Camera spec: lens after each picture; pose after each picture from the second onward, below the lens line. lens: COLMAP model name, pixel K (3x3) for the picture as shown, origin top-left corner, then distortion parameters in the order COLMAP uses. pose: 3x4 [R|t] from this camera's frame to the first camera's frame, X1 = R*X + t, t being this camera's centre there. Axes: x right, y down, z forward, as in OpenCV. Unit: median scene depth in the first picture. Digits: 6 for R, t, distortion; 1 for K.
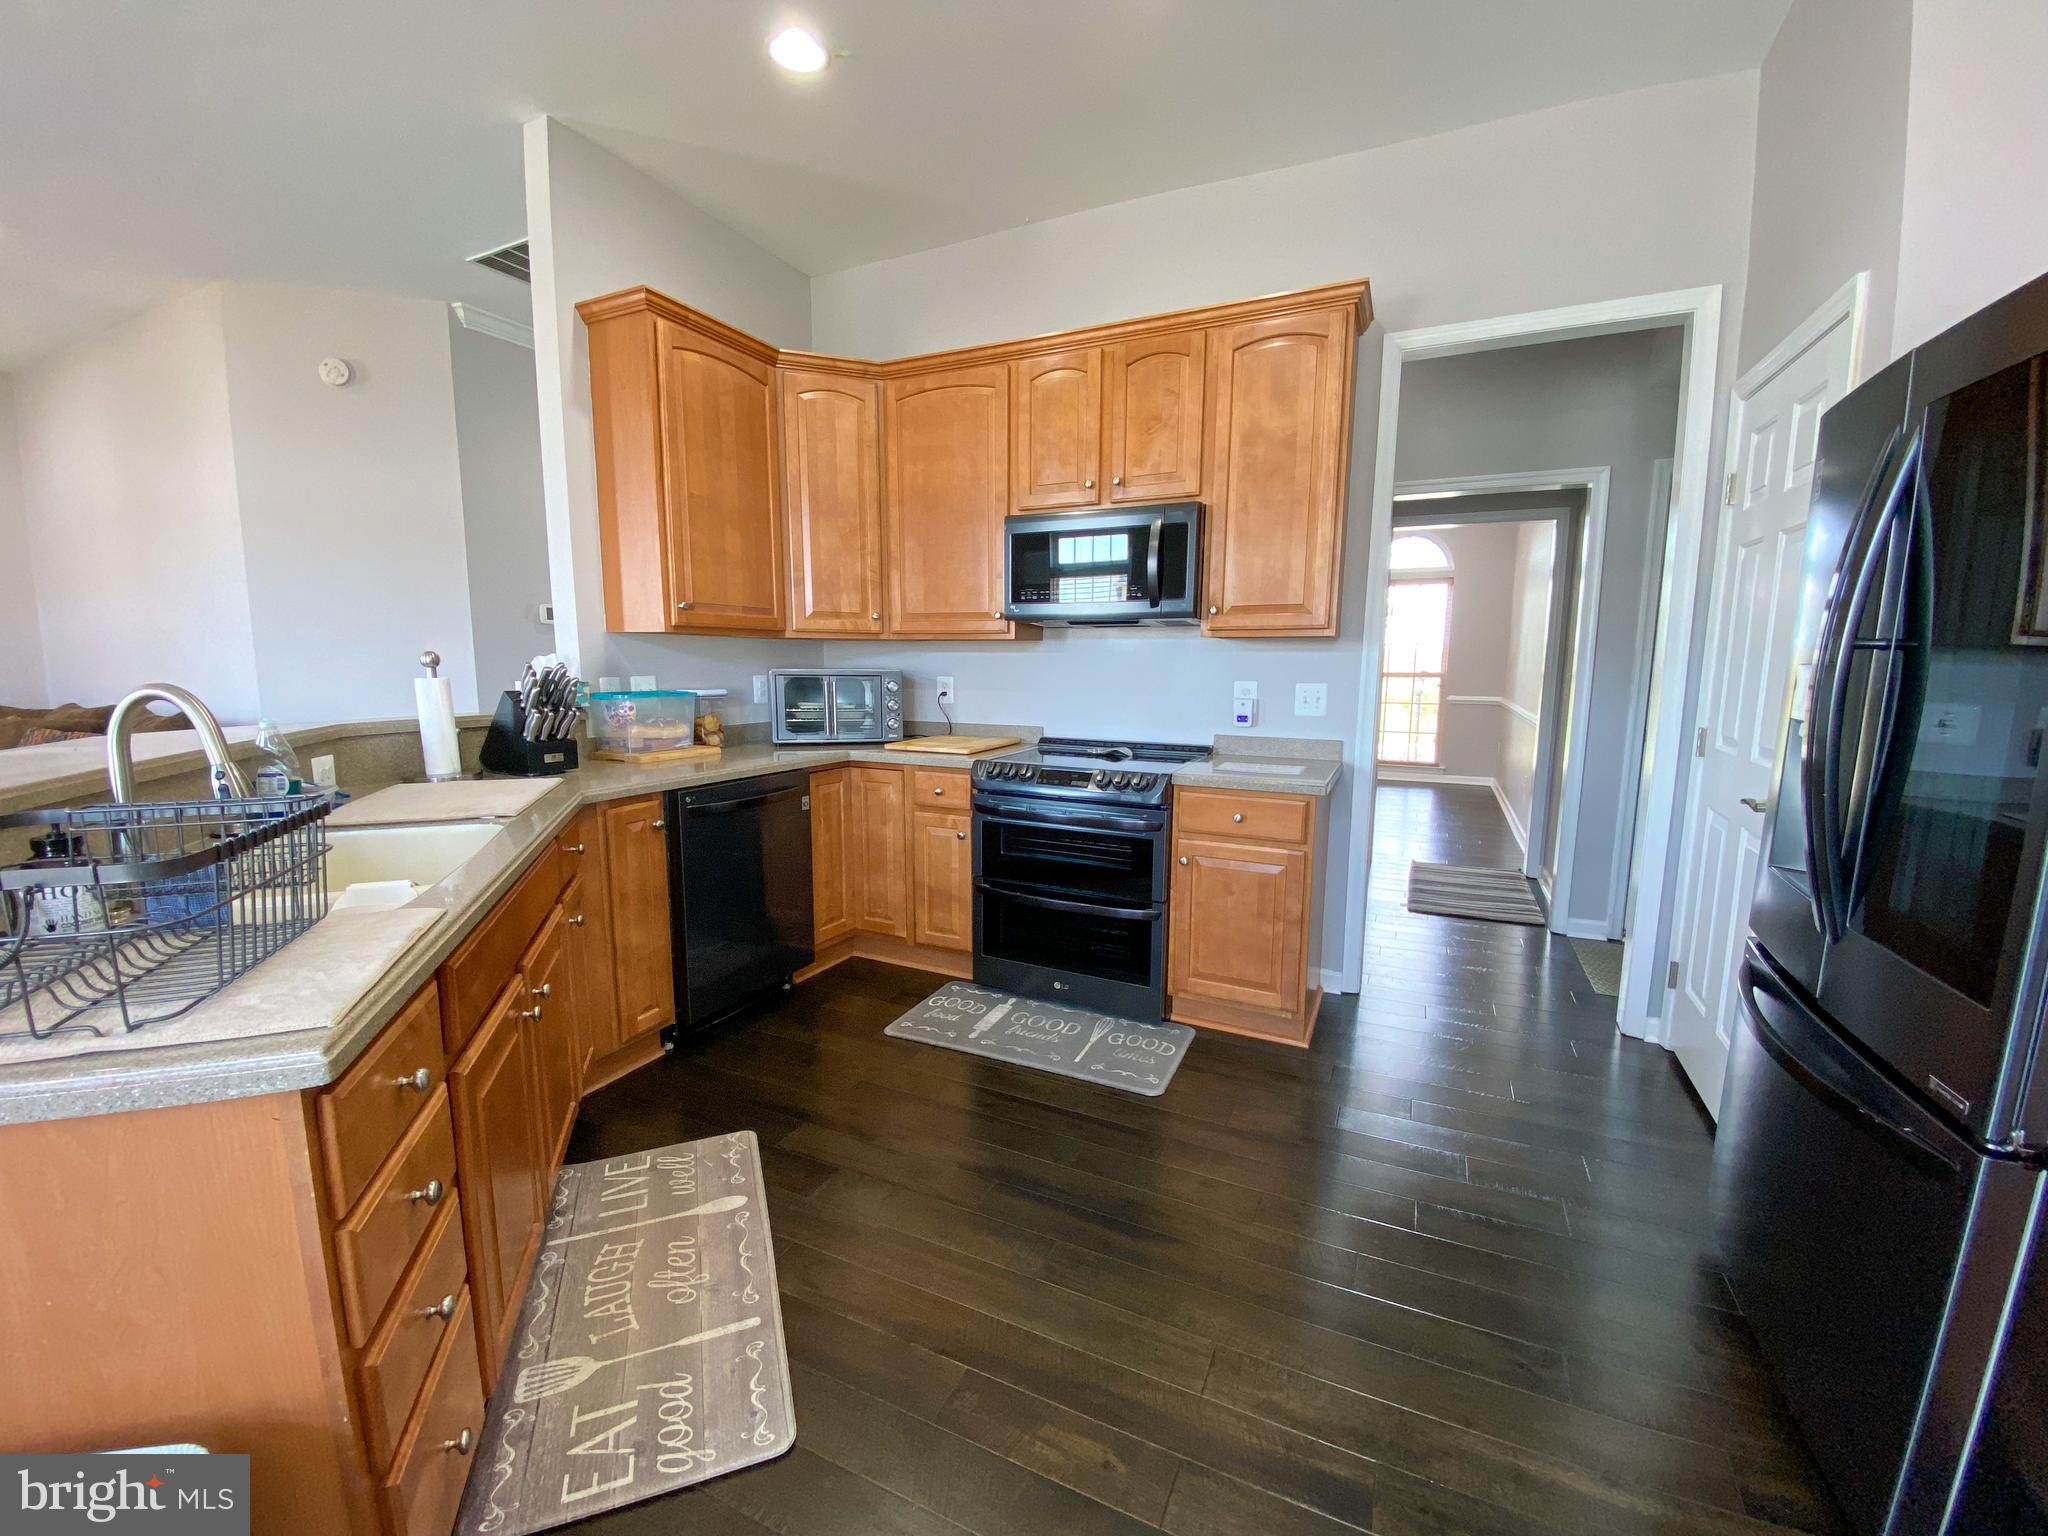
lens RADIAL K [[830.1, 0, 1023.6], [0, 830.1, 778.6], [0, 0, 1]] dist [0.016251, -0.019221]
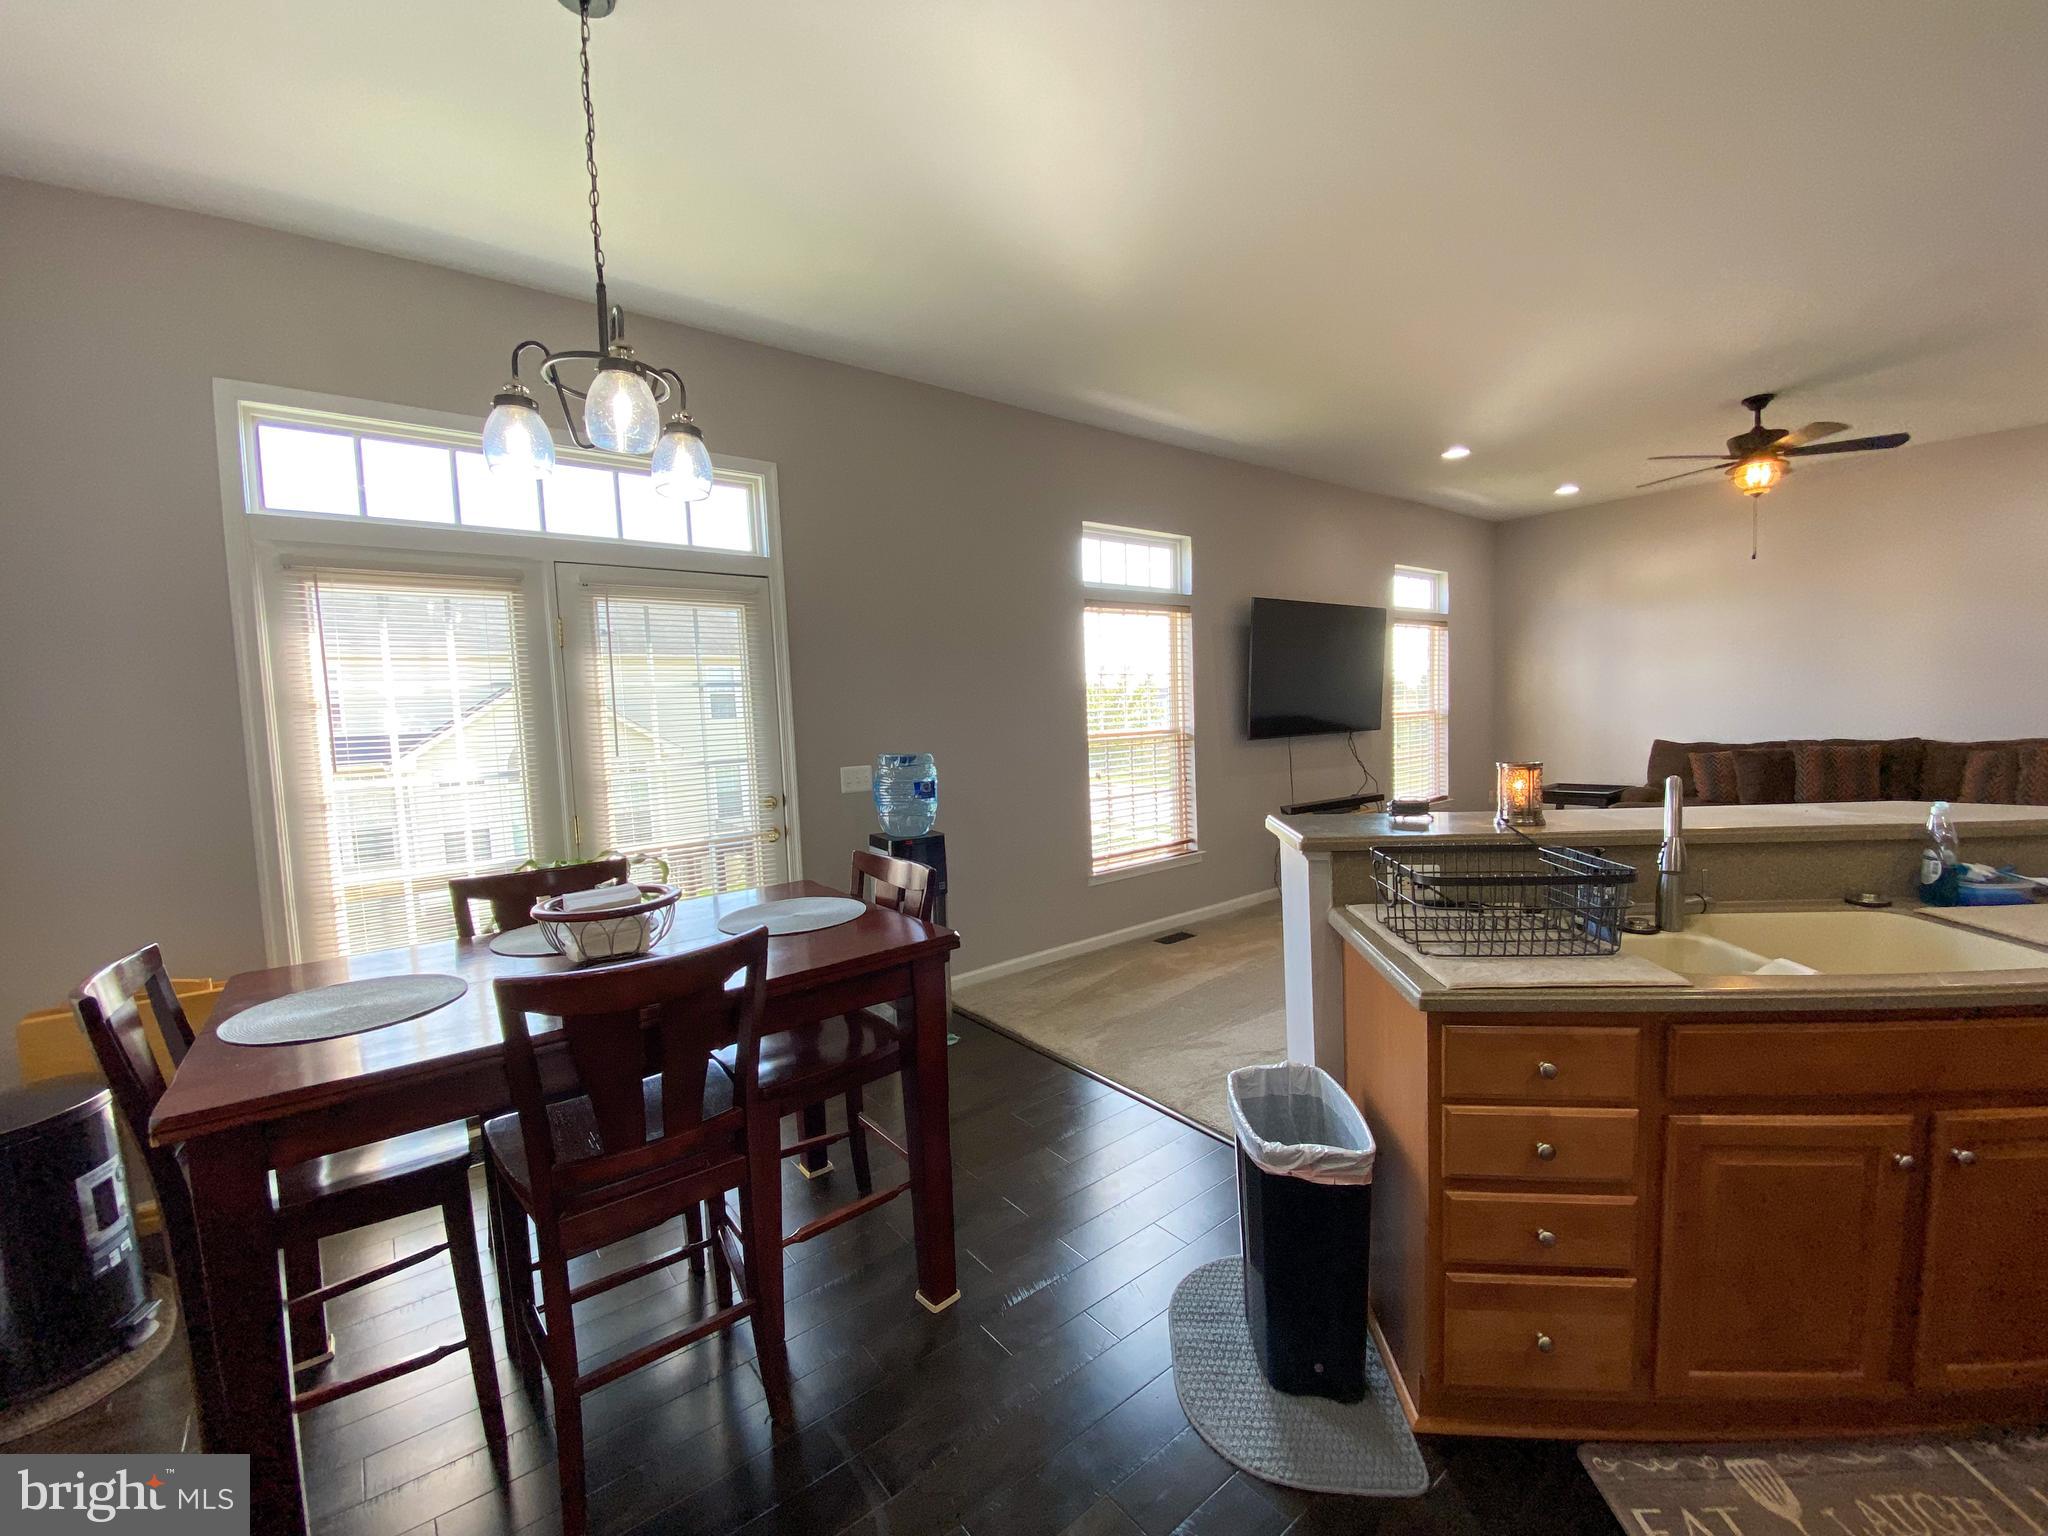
lens RADIAL K [[829.0, 0, 1022.2], [0, 829.0, 779.9], [0, 0, 1]] dist [0.011278, -0.015986]
pose [[-0.439895, 0.083541, -0.894155, 0.316318], [-0.093111, 0.986055, 0.137935, -0.085354], [0.893209, 0.143932, -0.425982, 0.247623]]
